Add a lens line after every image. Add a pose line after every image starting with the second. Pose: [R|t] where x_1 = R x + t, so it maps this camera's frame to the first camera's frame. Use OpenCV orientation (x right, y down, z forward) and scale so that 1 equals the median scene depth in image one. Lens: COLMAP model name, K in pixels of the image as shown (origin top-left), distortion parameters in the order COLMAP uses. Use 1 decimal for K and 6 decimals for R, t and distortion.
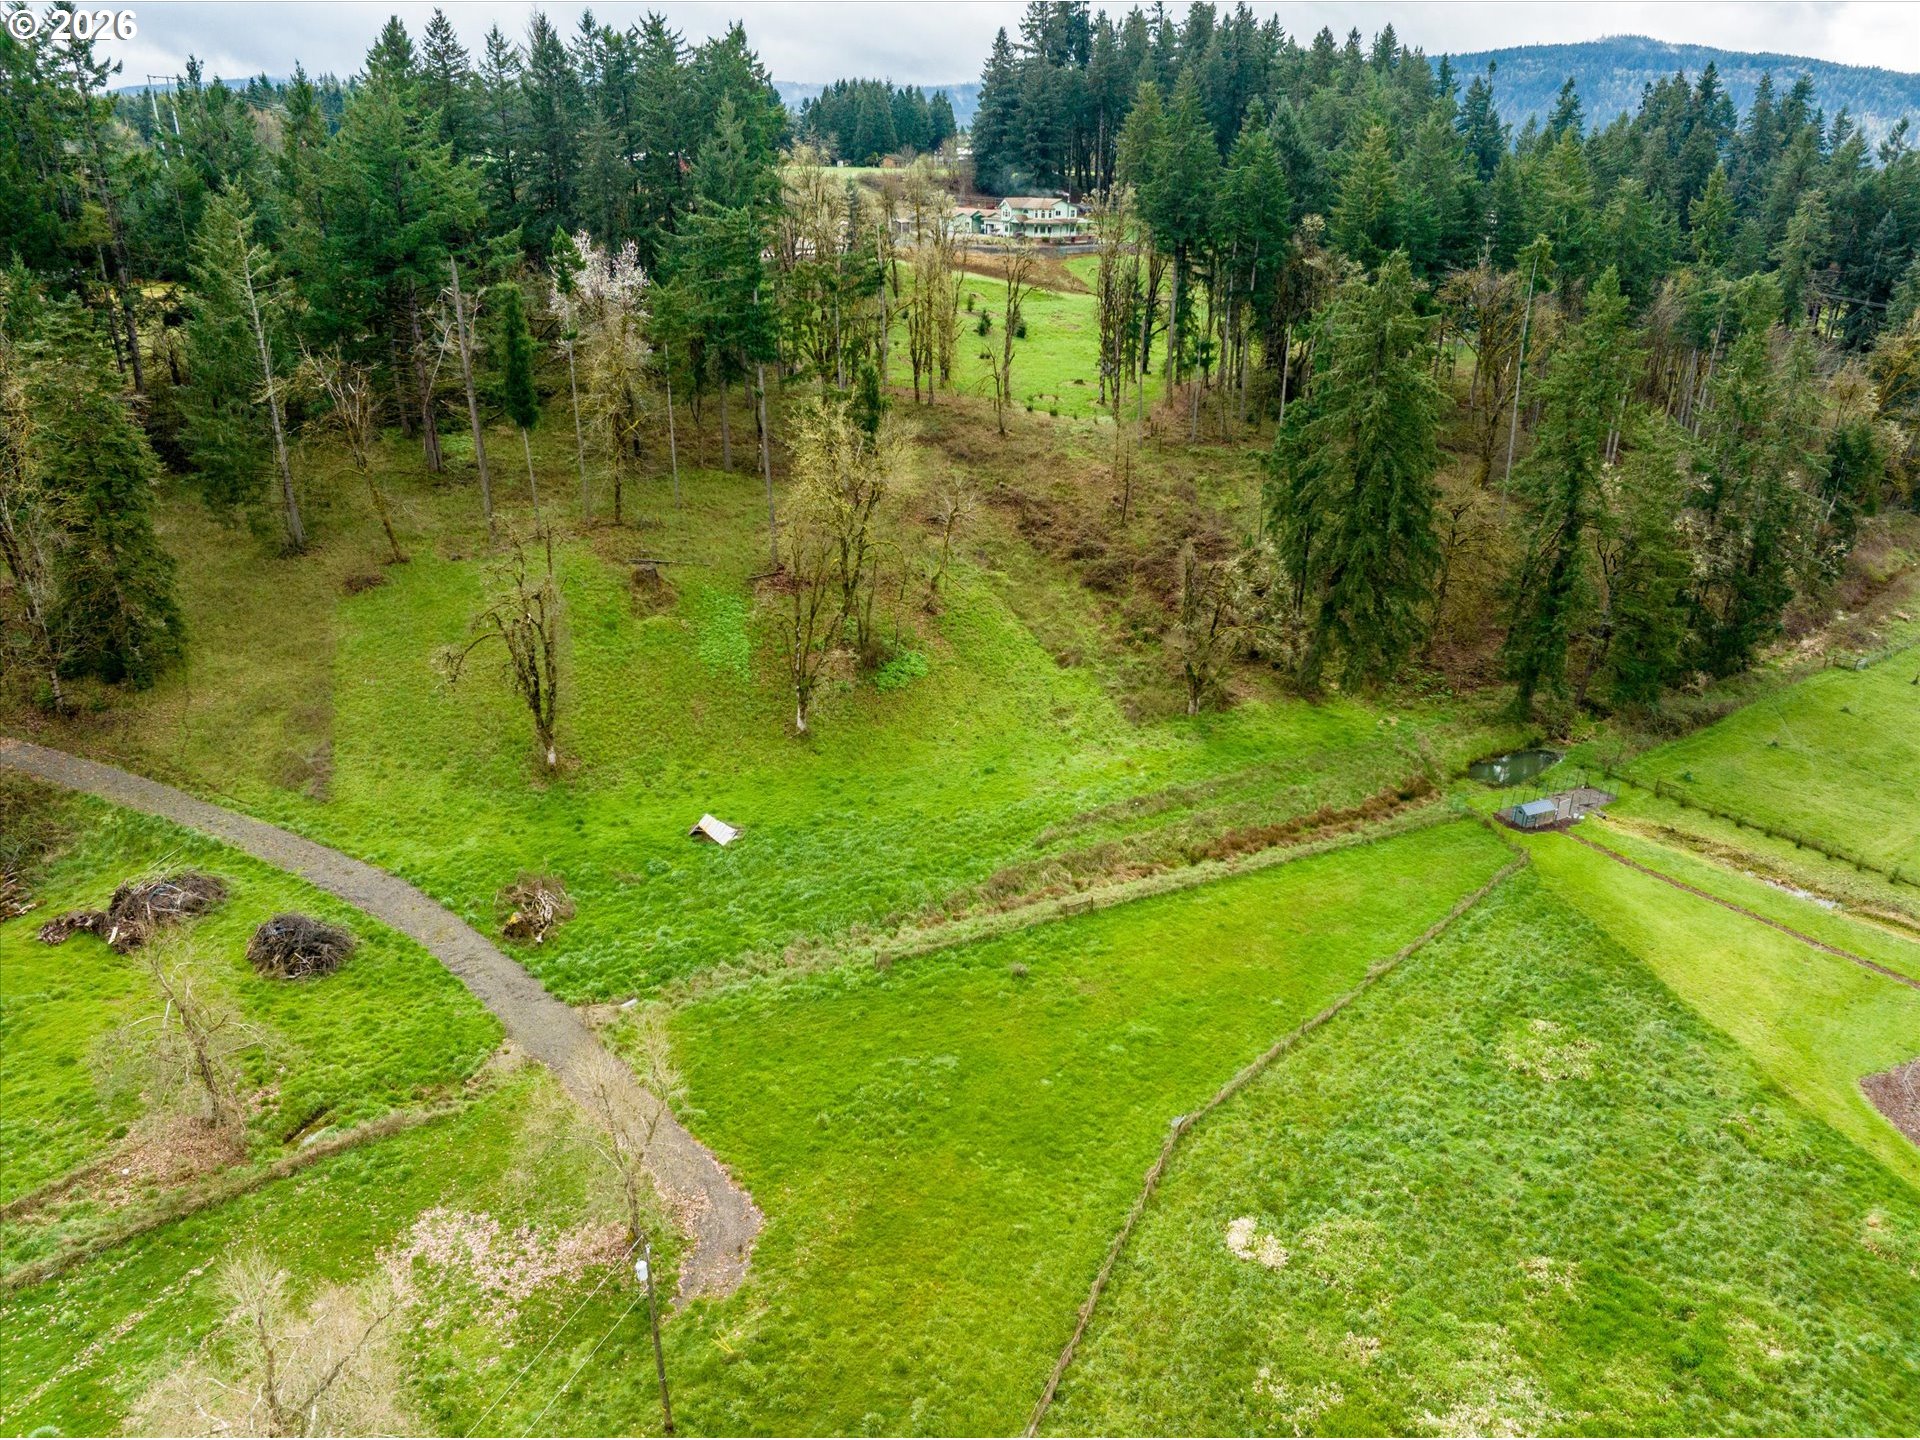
lens RADIAL K [[1378.5, 0, 960.0], [0, 1378.5, 720.0], [0, 0, 1]] dist [-0.031392, -0.001108]
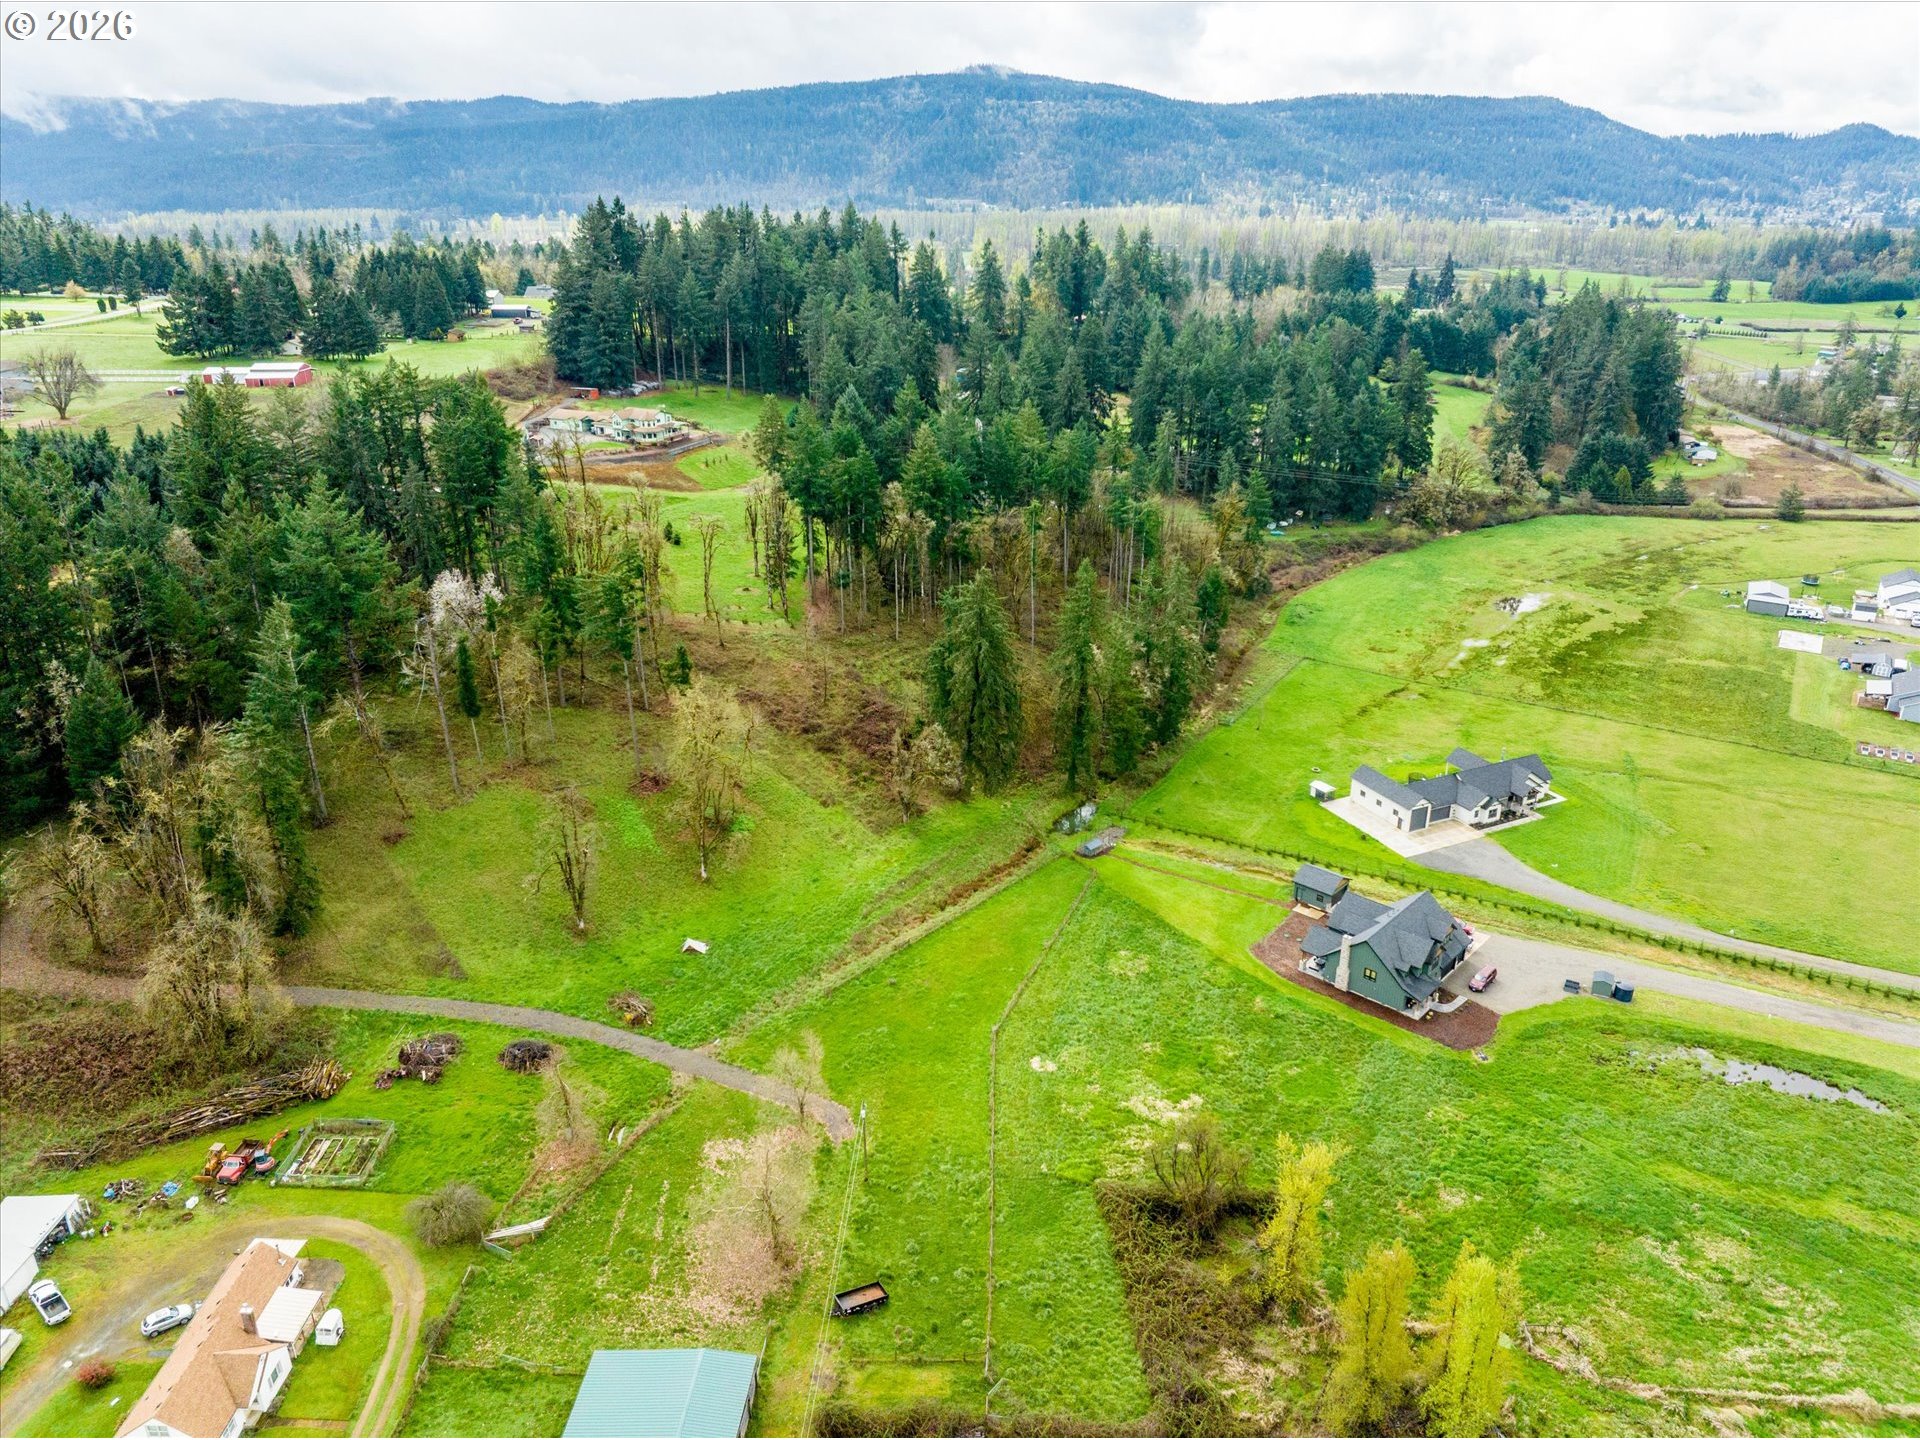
lens RADIAL K [[1433.3, 0, 975.7], [0, 1433.3, 718.5], [0, 0, 1]] dist [-0.001403, 0.008319]
pose [[0.915498, -0.154946, 0.371289, -0.424193], [0.153689, 0.987562, 0.033172, -0.189424], [-0.371811, 0.026694, 0.927925, -0.764875]]
